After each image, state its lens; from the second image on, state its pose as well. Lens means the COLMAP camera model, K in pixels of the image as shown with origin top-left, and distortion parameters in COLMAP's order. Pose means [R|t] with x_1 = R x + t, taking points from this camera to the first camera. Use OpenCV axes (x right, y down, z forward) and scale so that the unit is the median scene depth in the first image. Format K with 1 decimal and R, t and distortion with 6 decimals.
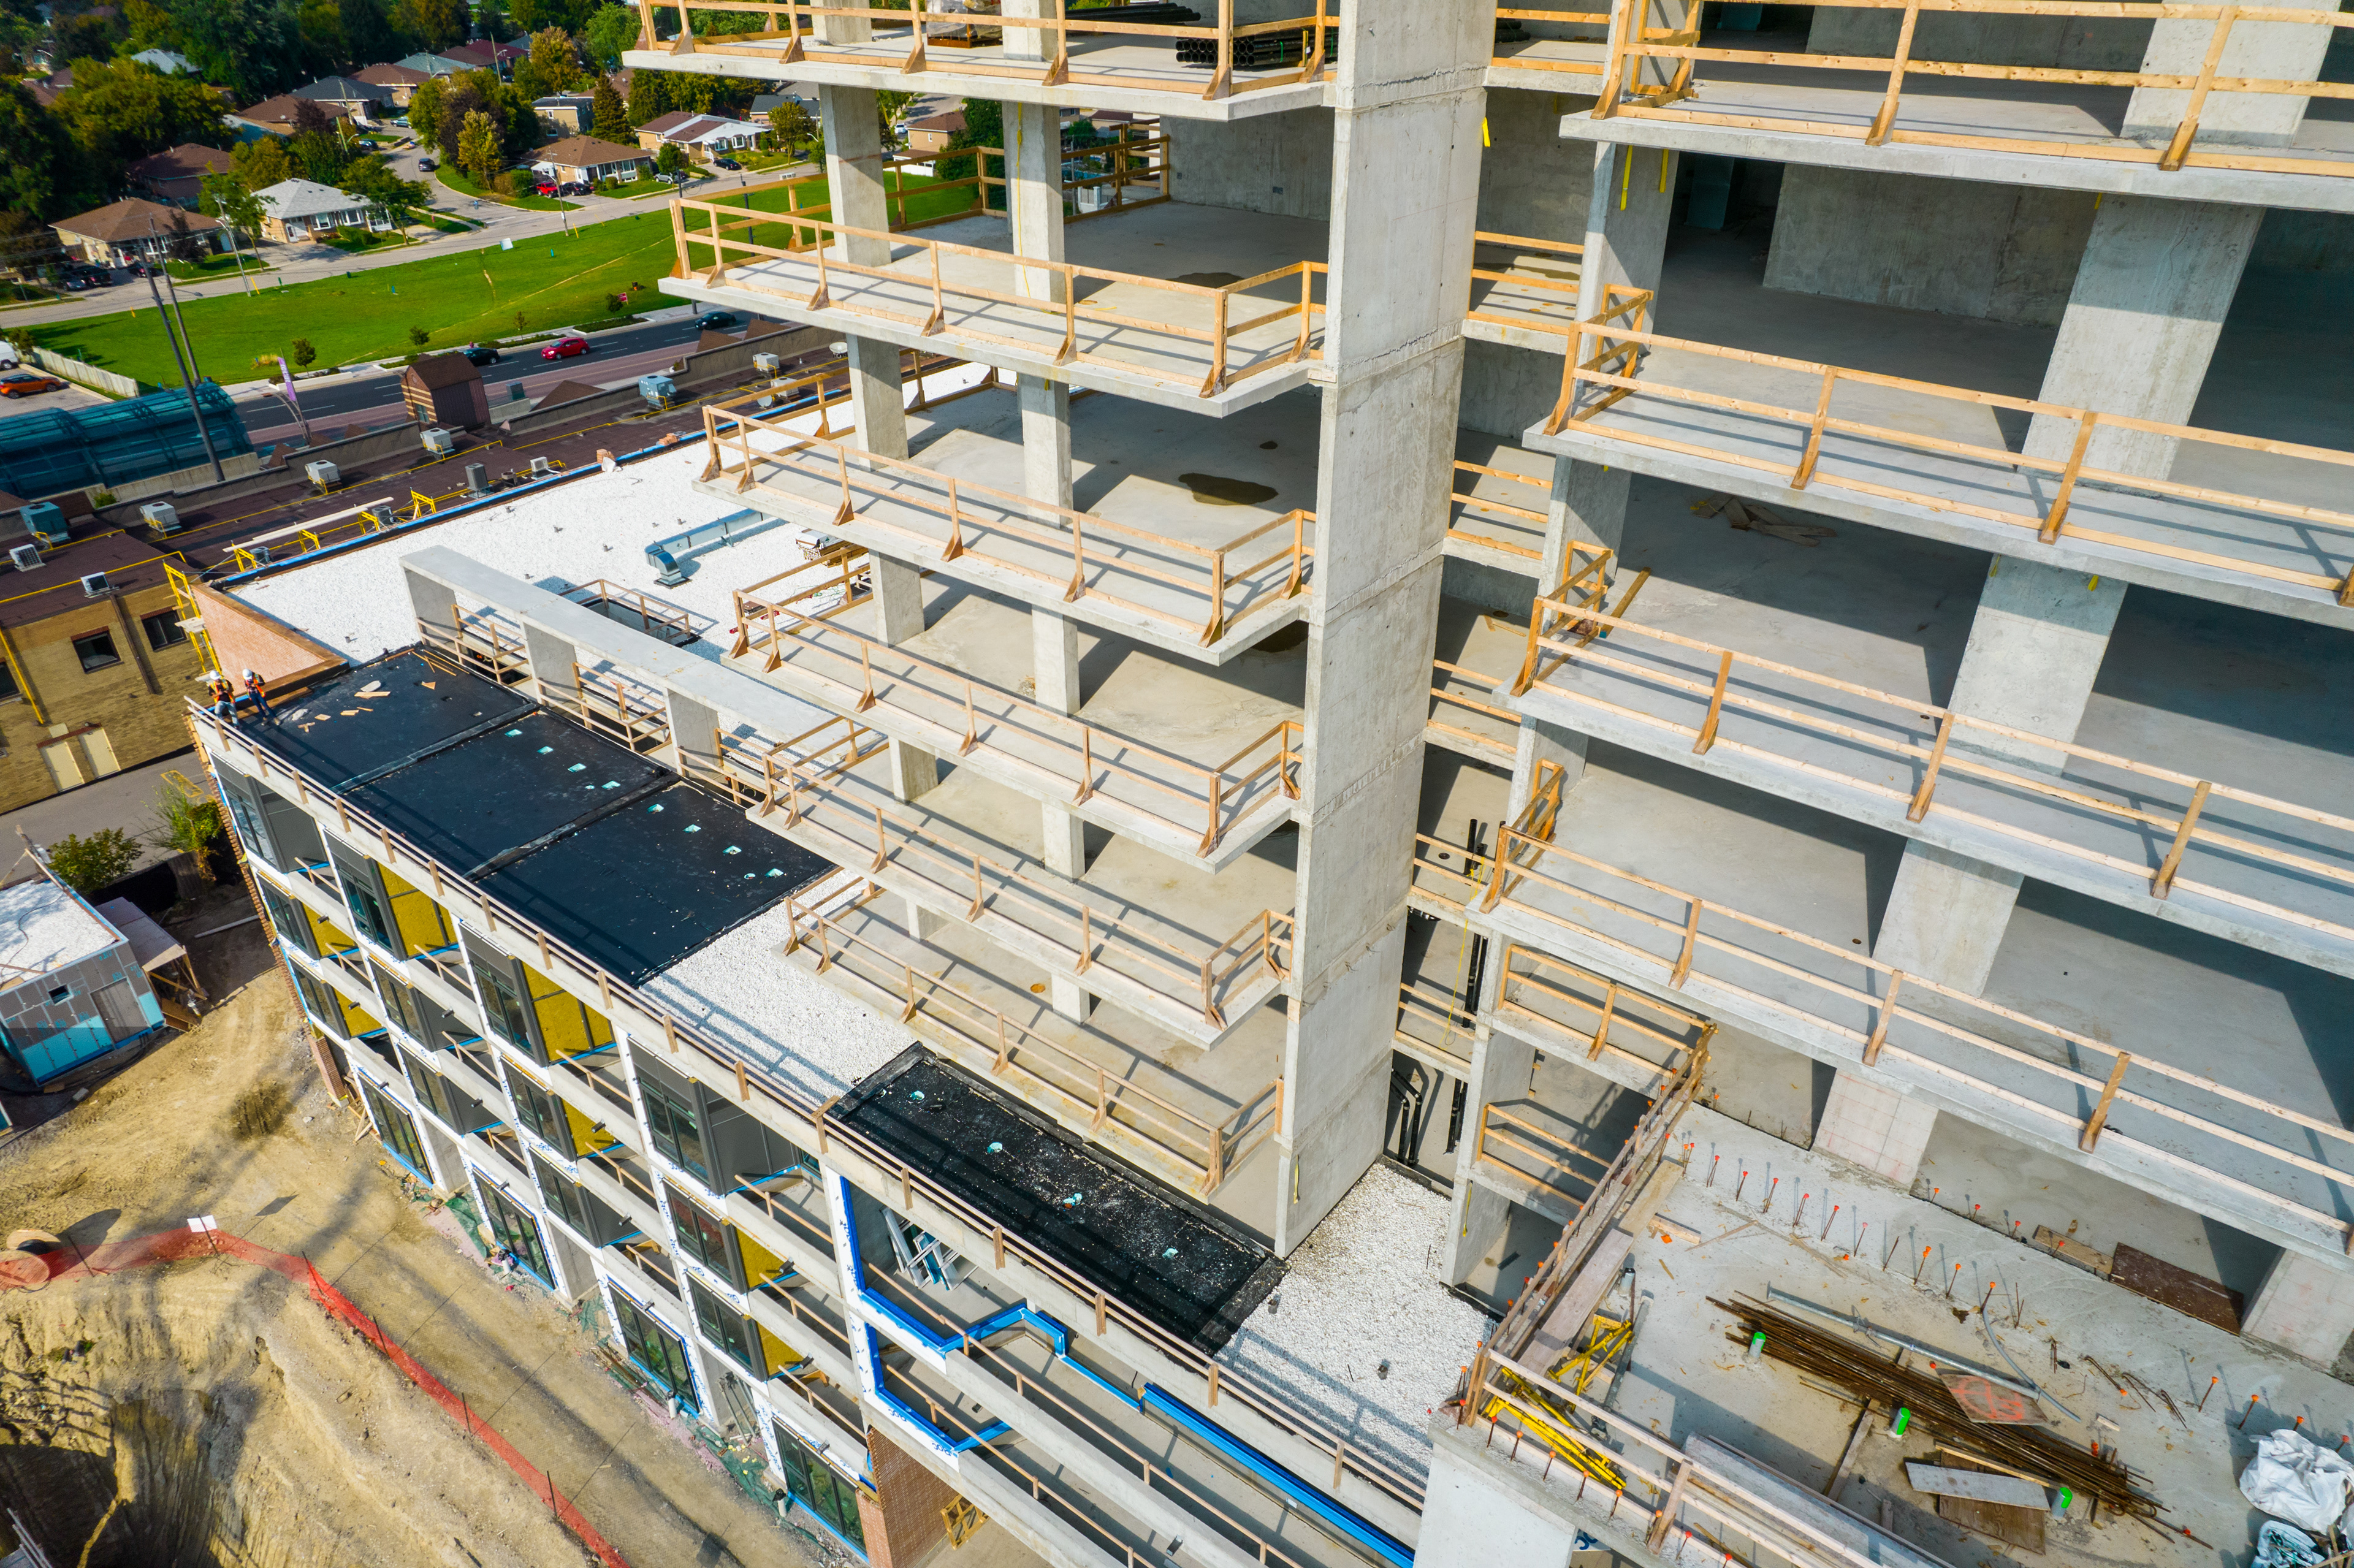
lens RADIAL K [[1494.4, 0, 1187.5], [0, 1494.4, 825.1], [0, 0, 1]] dist [-0.076315, 0.065507]
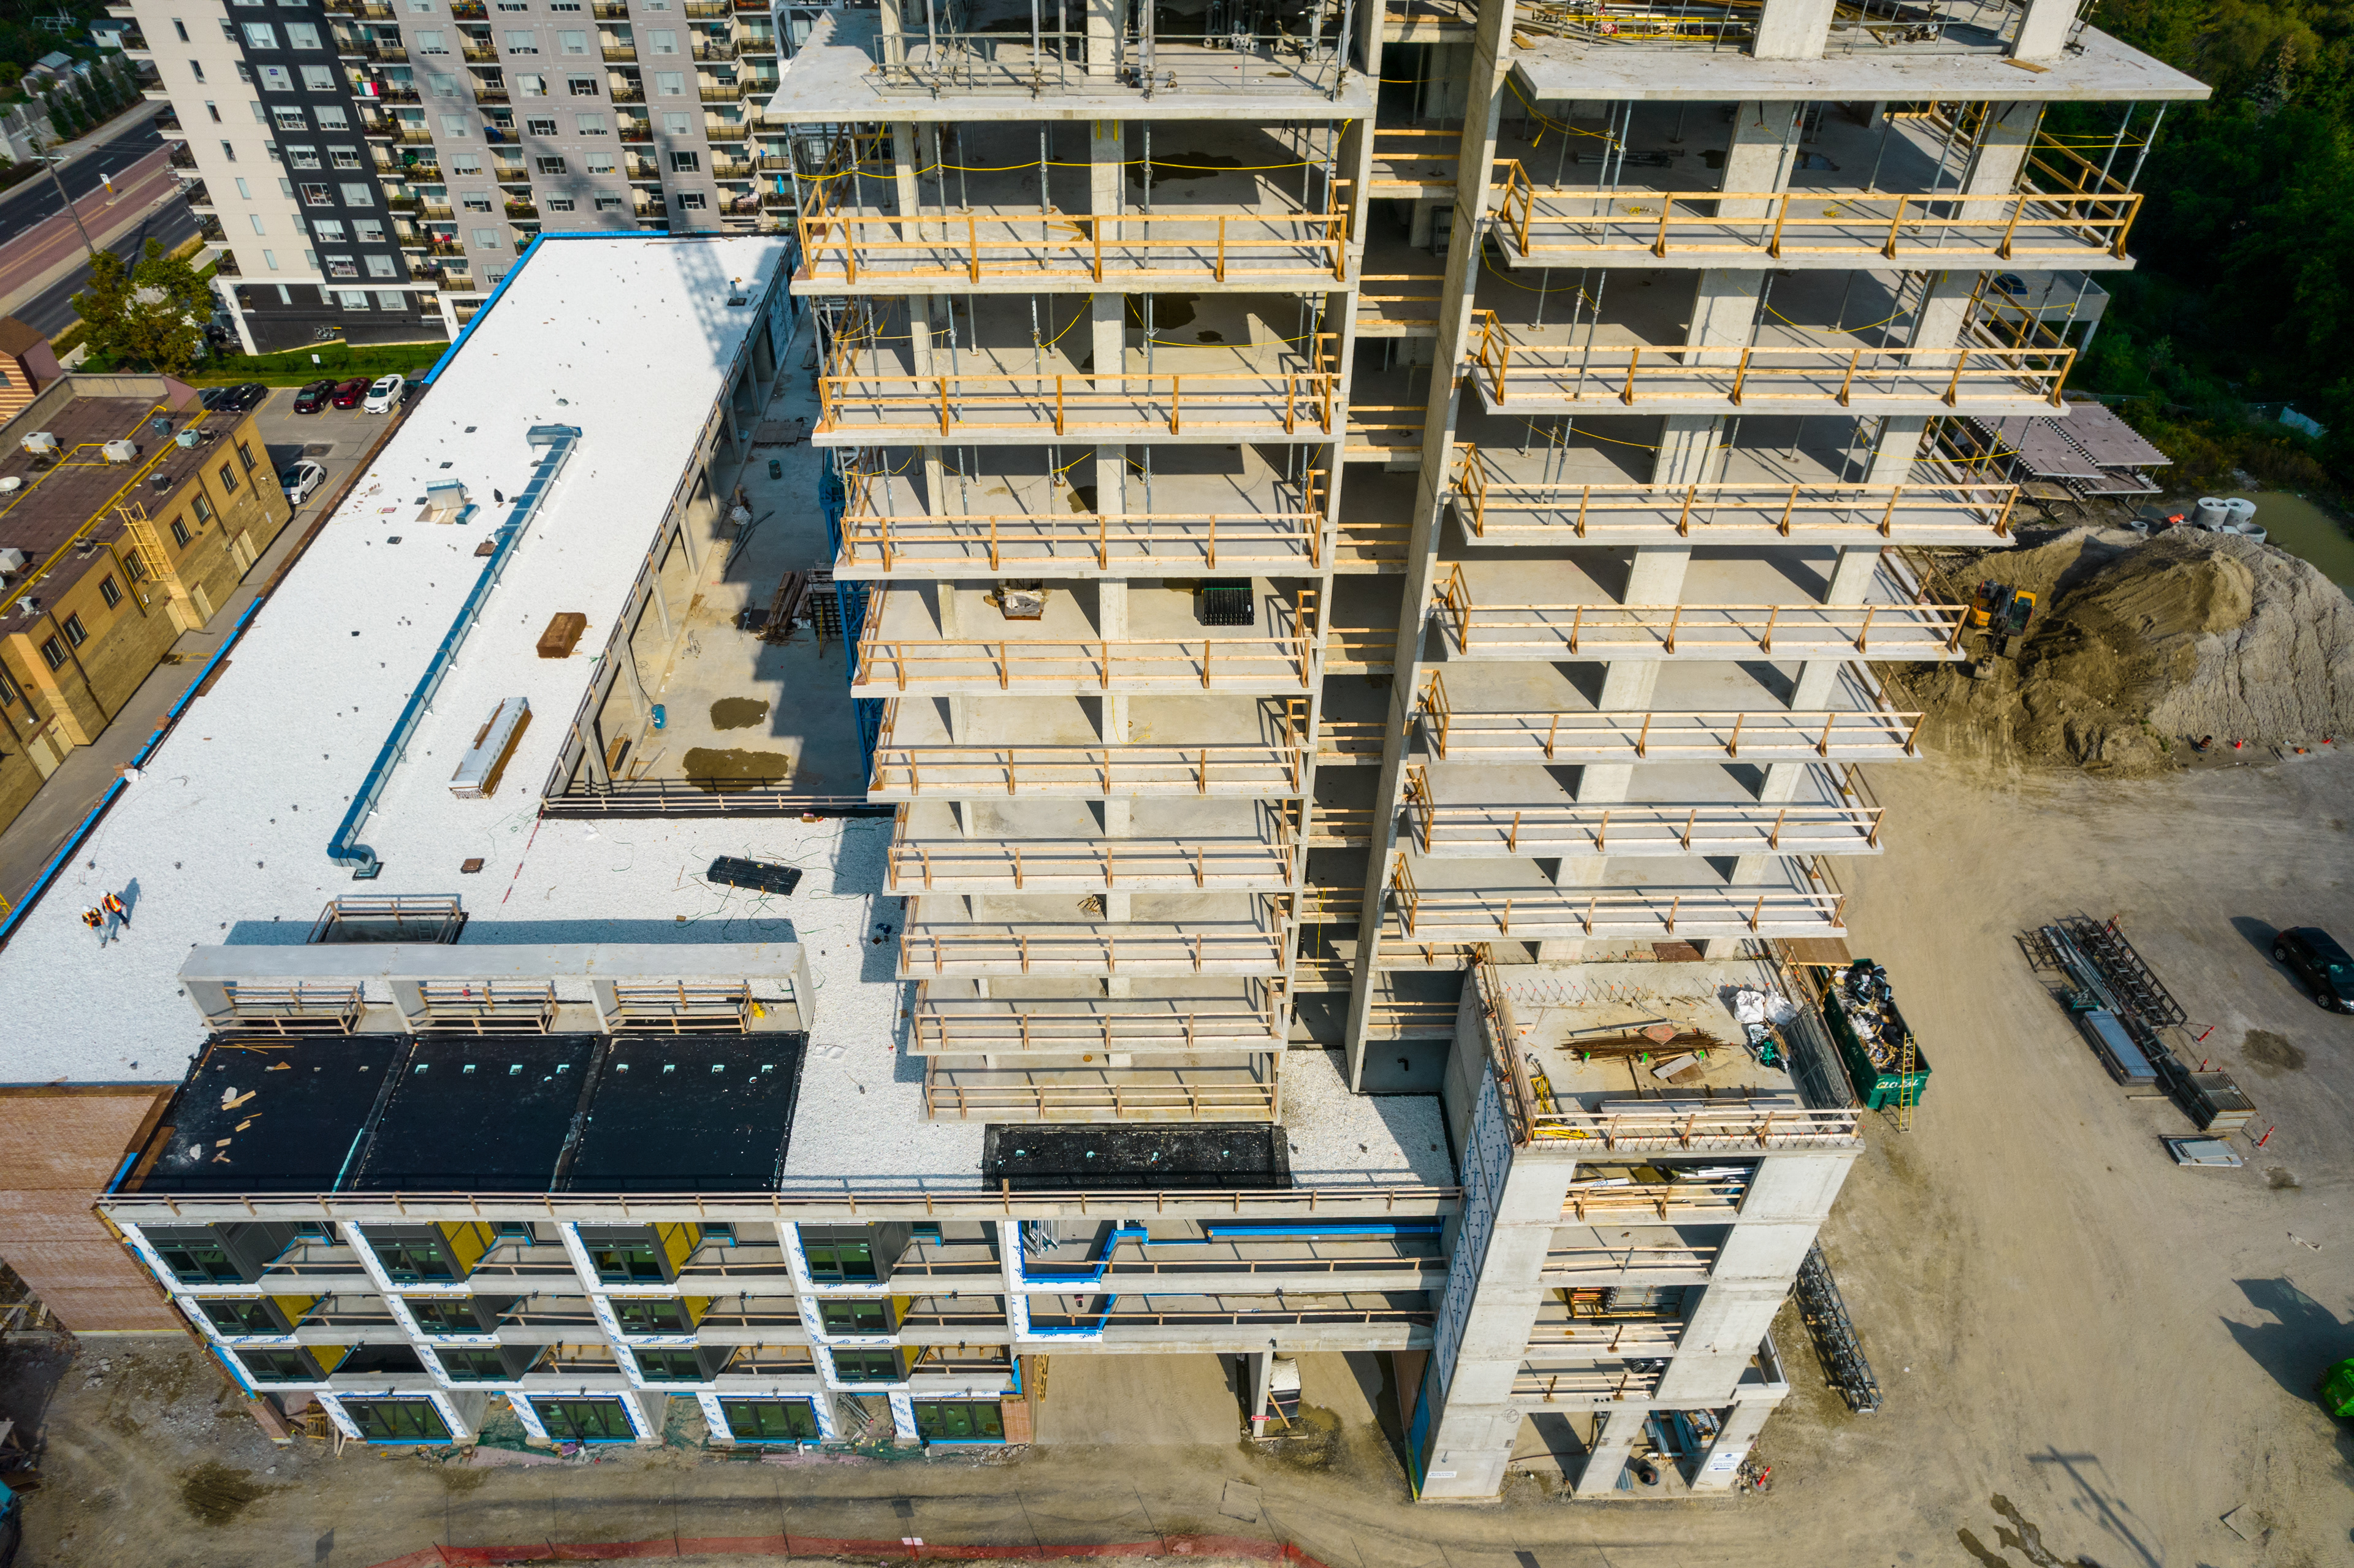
lens RADIAL K [[1494.4, 0, 1138.7], [0, 1494.4, 787.5], [0, 0, 1]] dist [-0.076315, 0.065507]
pose [[0.788262, -0.407308, 0.461242, -0.482421], [0.333043, 0.912693, 0.236799, -0.371745], [-0.517422, -0.033046, 0.855092, -0.292061]]
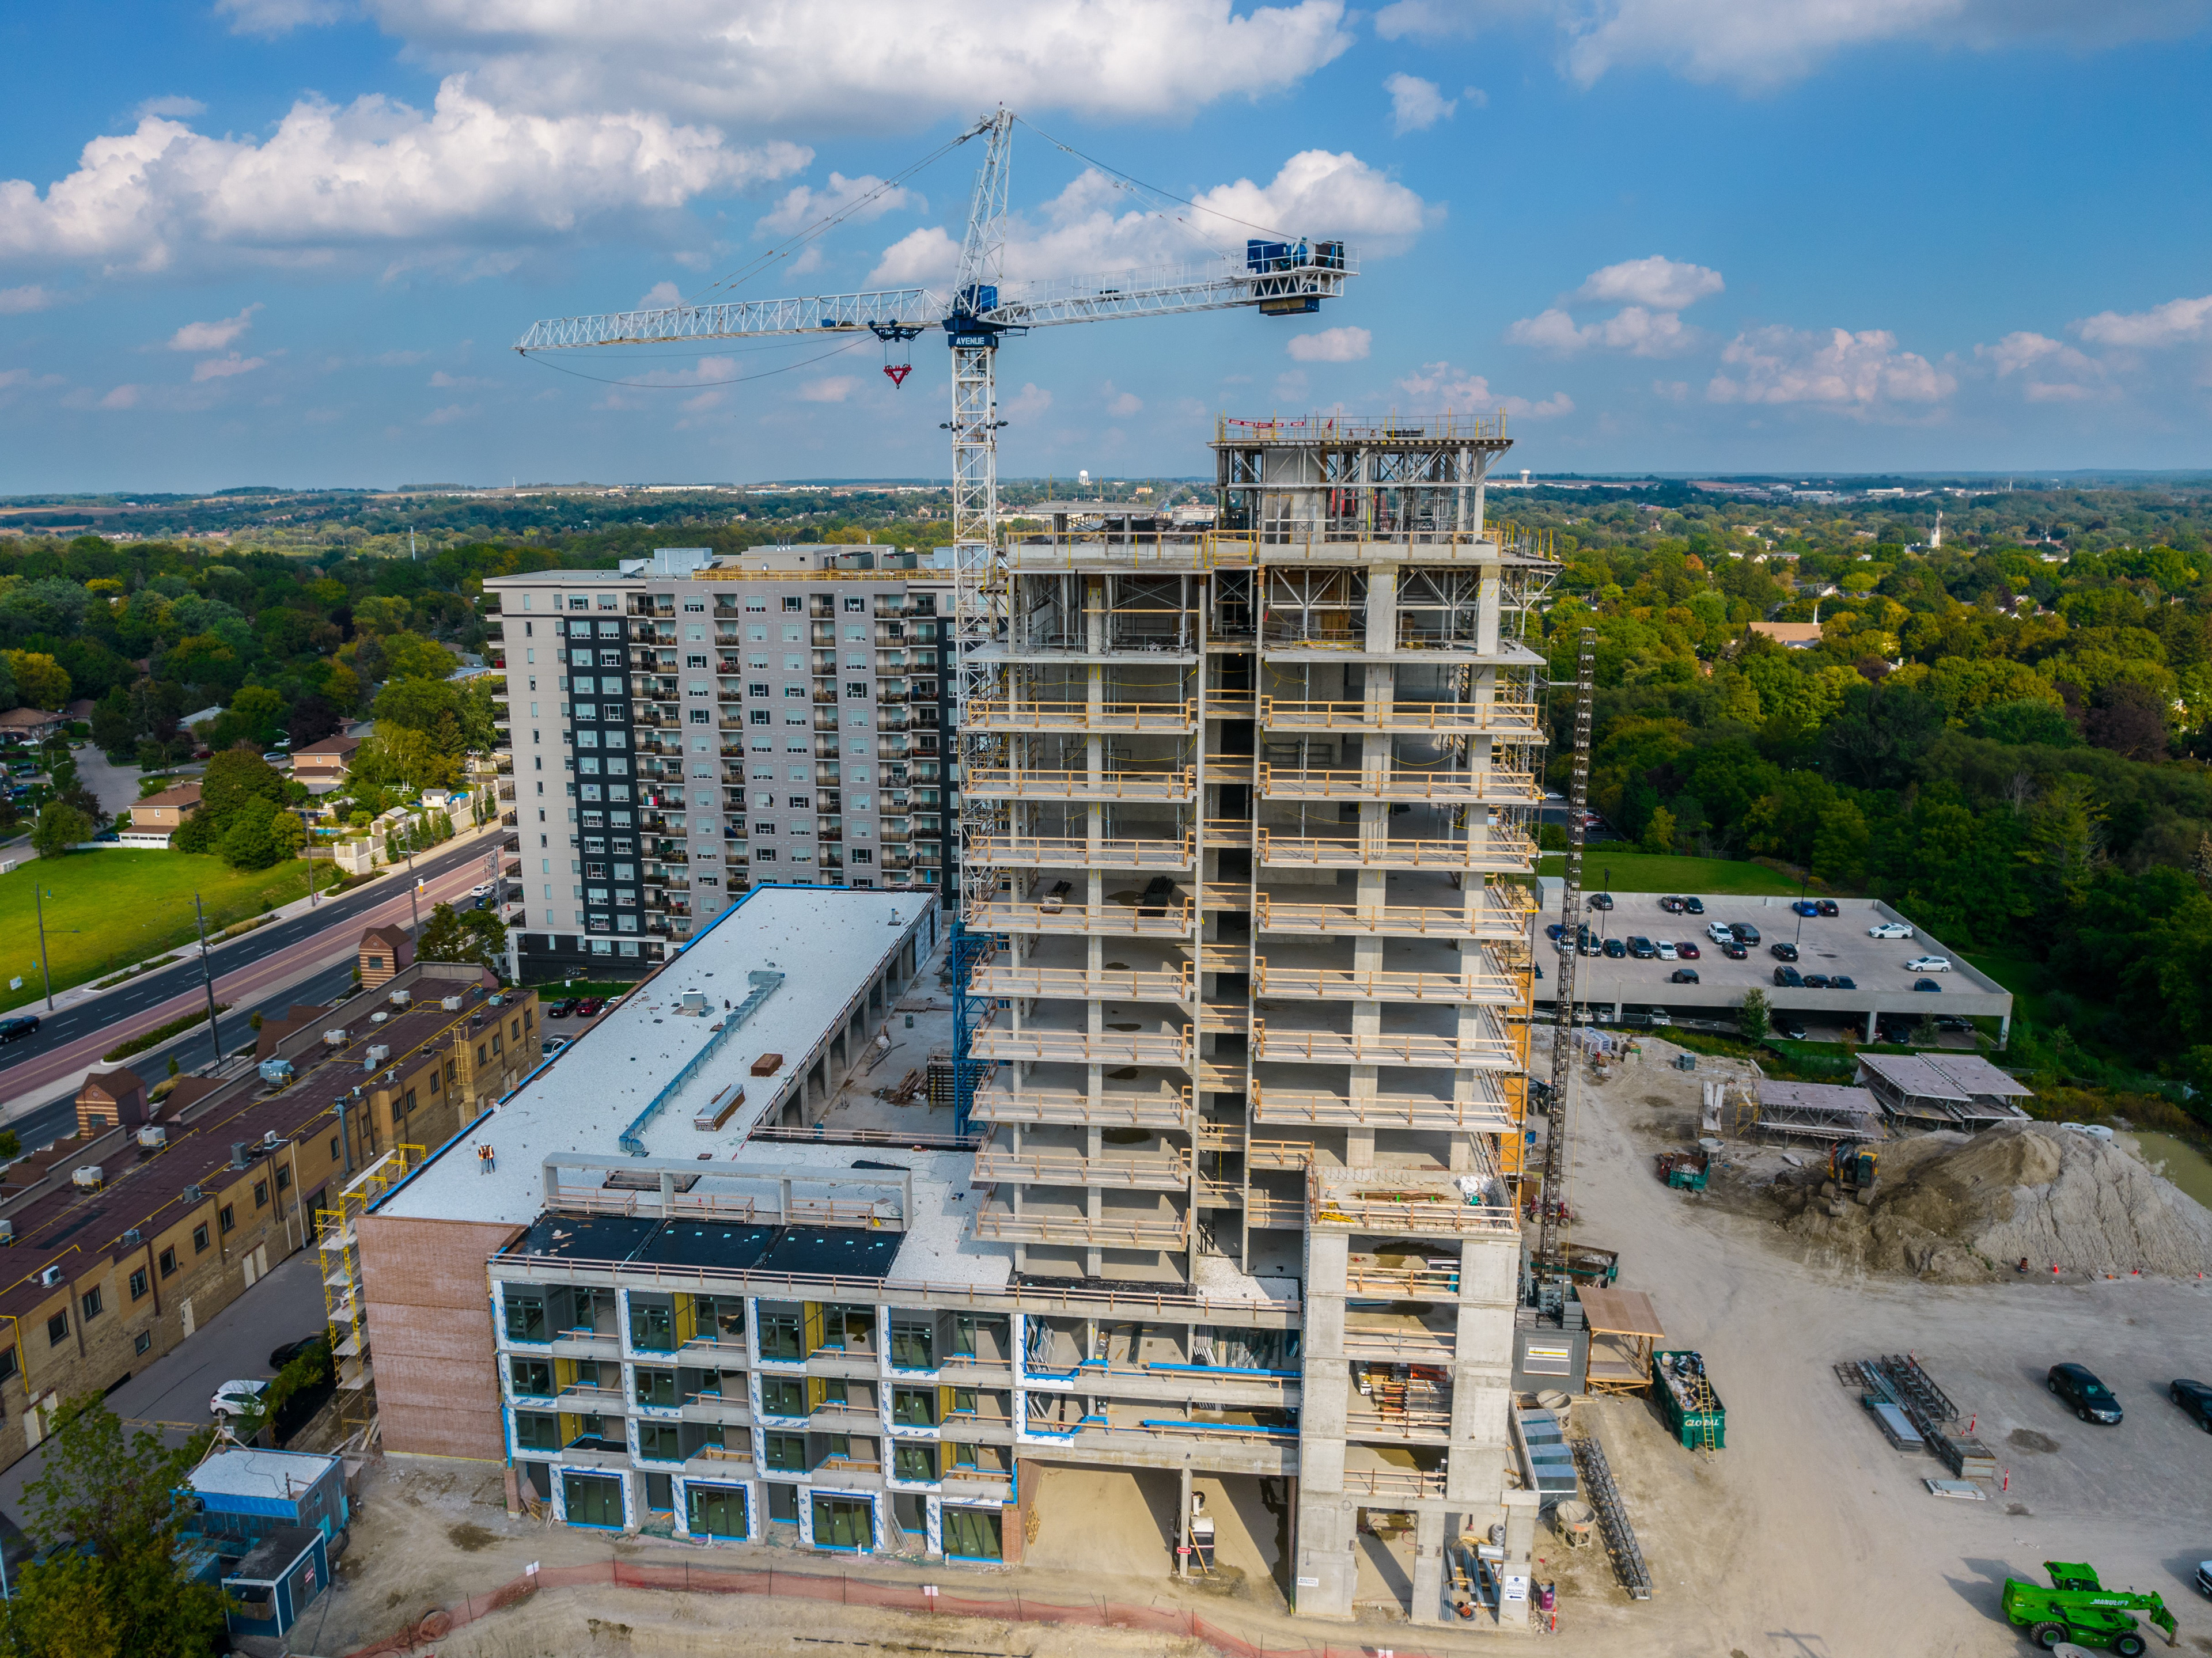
lens RADIAL K [[1591.6, 0, 1050.1], [0, 1591.6, 896.3], [0, 0, 1]] dist [-0.061369, 0.041269]
pose [[0.864602, -0.135128, 0.483947, -1.017481], [0.276971, 0.931786, -0.234653, 0.156570], [-0.419227, 0.336920, 0.843050, -1.124634]]
